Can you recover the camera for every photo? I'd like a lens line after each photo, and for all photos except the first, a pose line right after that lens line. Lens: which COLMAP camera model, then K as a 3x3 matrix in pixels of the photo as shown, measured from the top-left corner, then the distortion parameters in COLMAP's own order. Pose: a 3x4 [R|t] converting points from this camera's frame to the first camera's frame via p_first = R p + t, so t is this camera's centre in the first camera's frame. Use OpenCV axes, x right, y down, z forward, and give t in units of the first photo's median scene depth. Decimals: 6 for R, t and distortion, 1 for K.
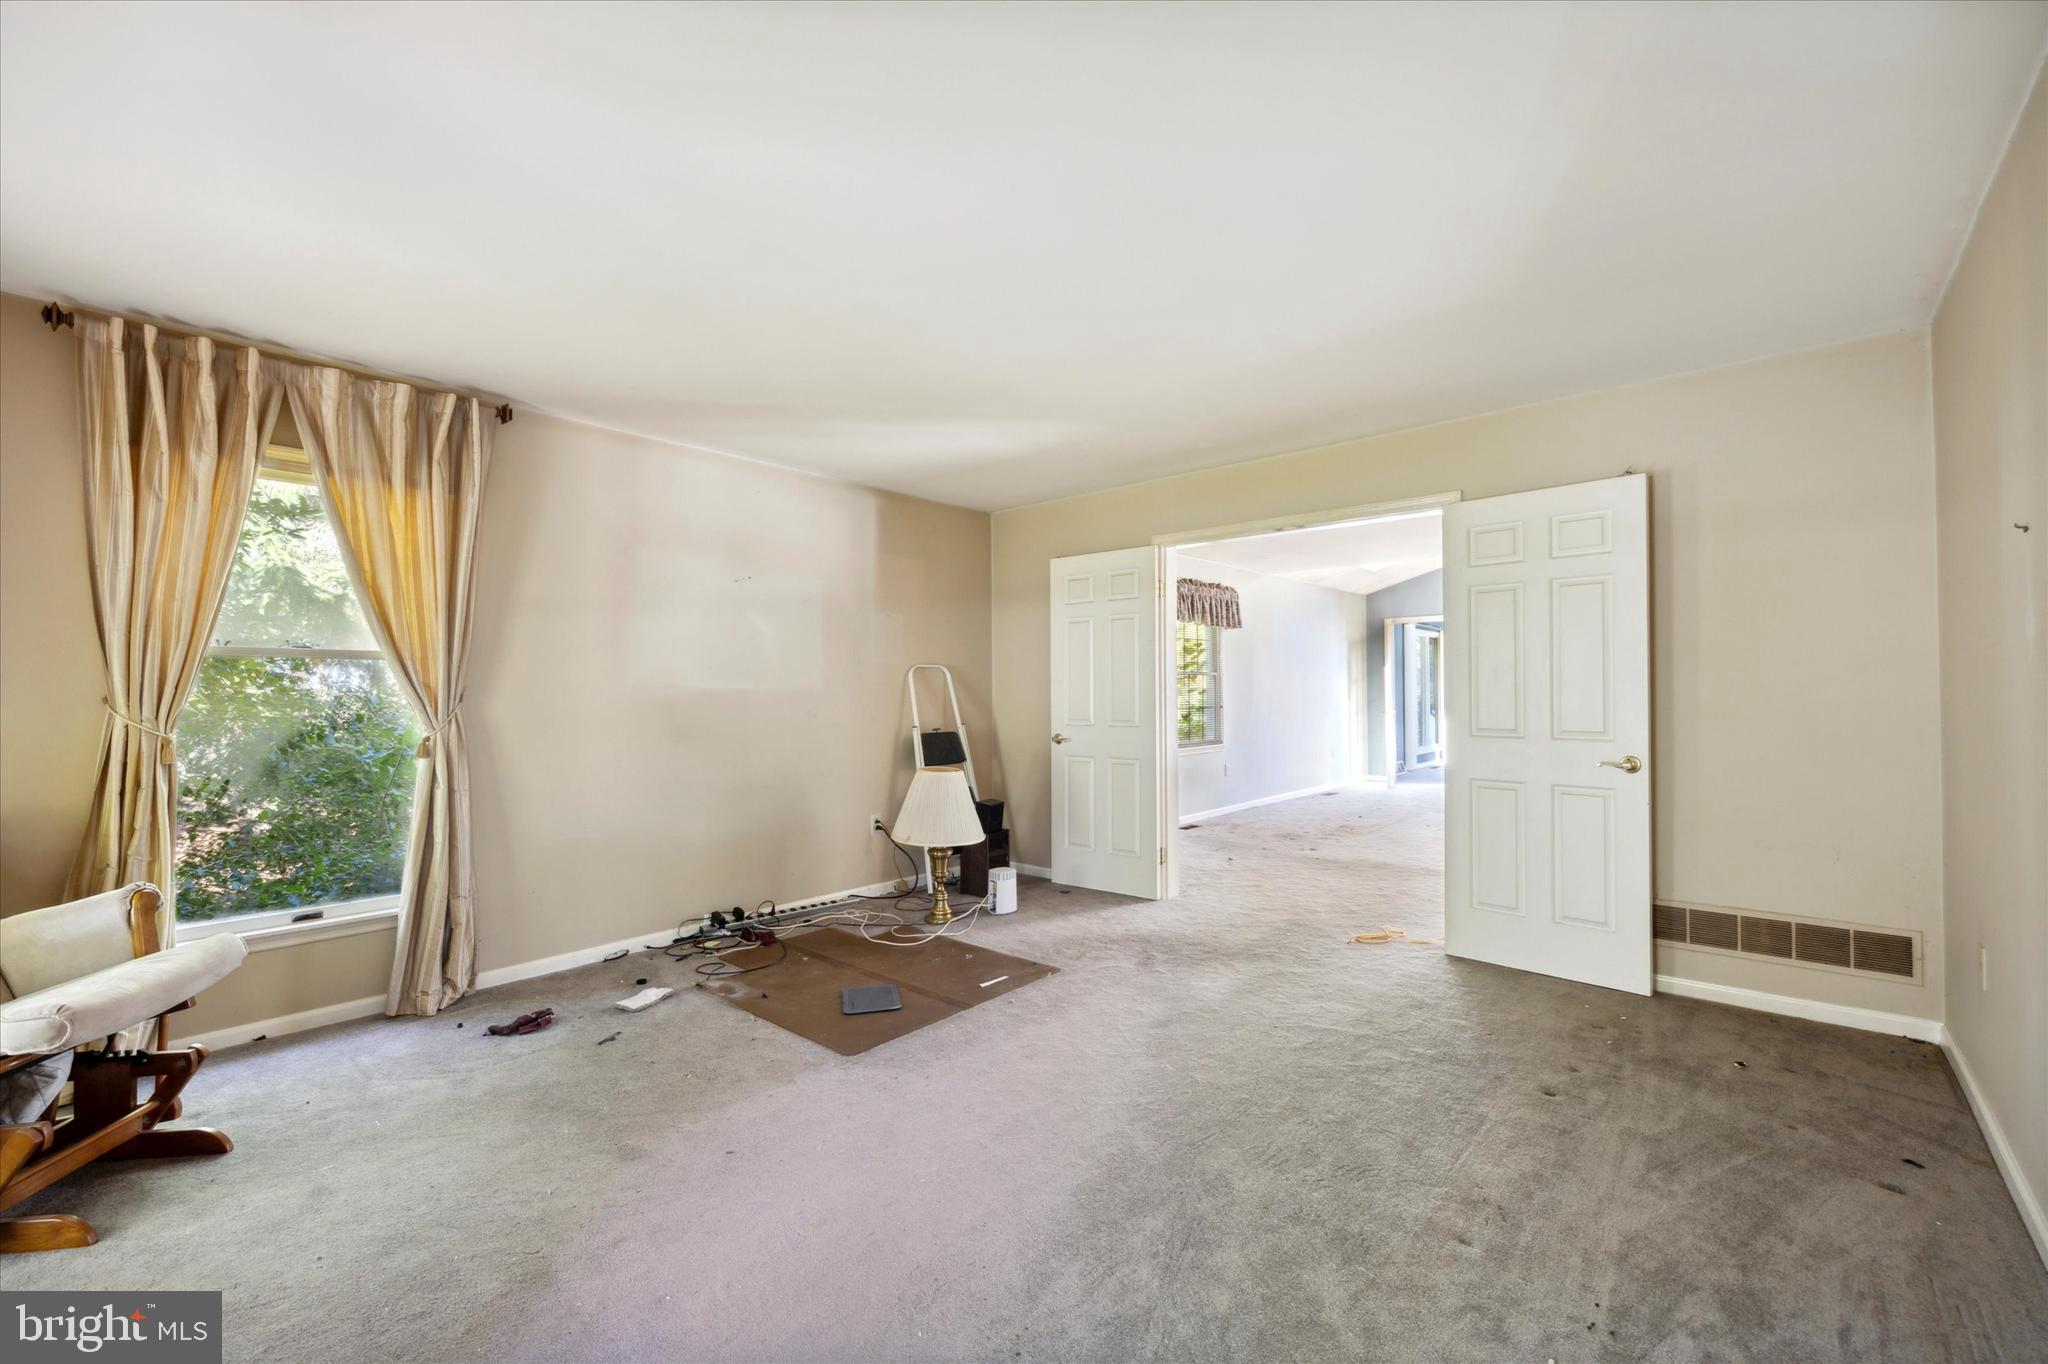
lens RADIAL K [[837.2, 0, 1024.0], [0, 837.2, 682.0], [0, 0, 1]] dist [0.000444, 0.000063]
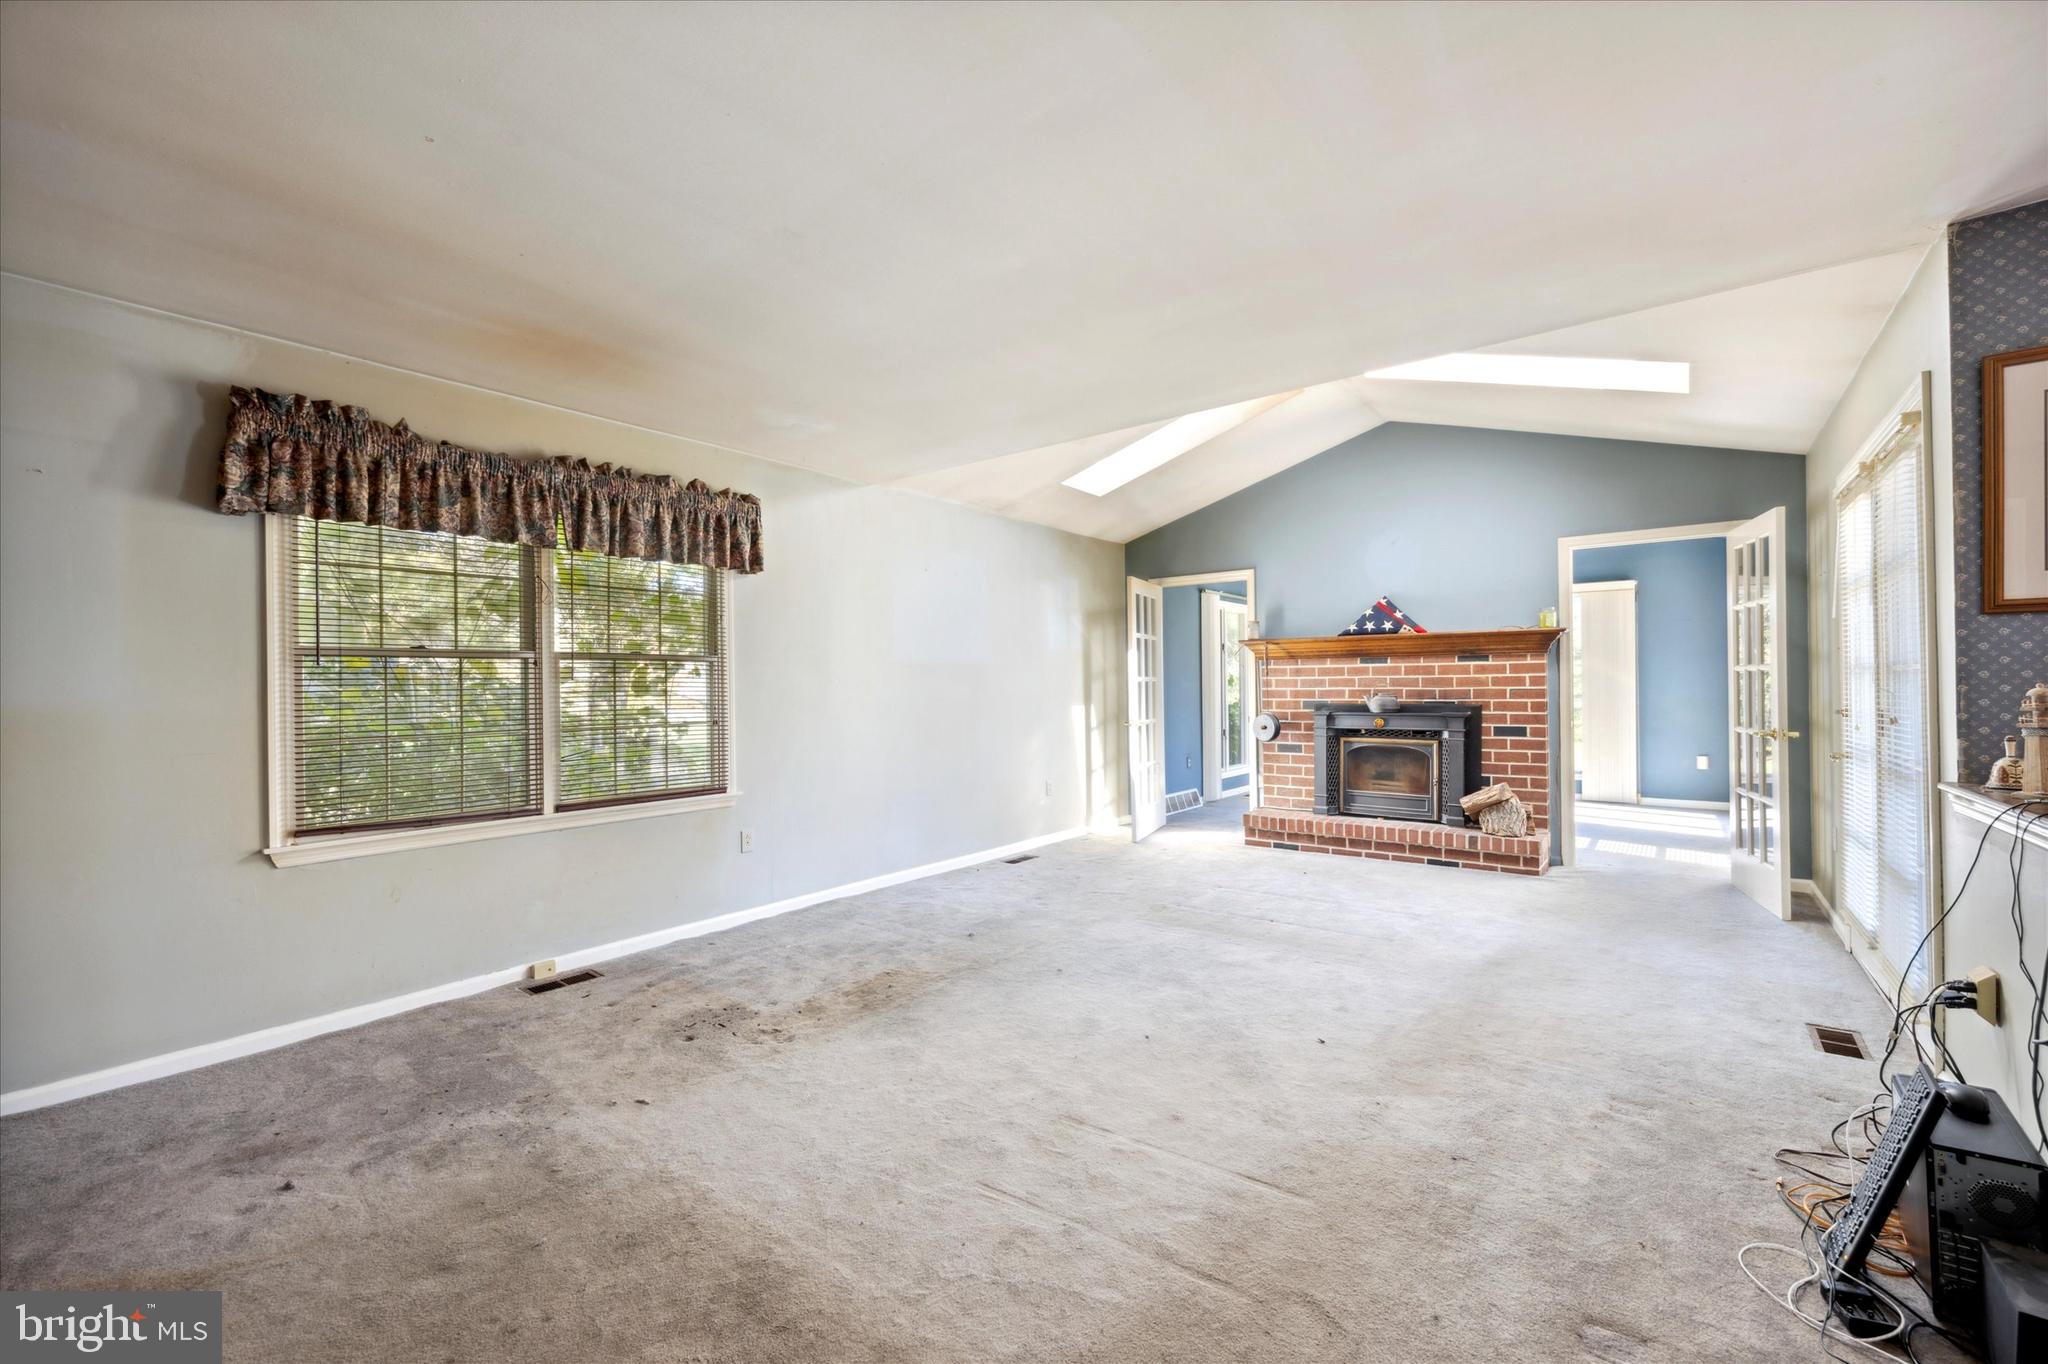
lens RADIAL K [[904.8, 0, 1024.0], [0, 904.8, 682.0], [0, 0, 1]] dist [-0.000062, -0.000048]
pose [[0.995169, -0.006069, 0.097984, 0.358000], [0.005819, 0.999979, 0.002835, 0.003740], [-0.098000, -0.002251, 0.995184, 0.409997]]
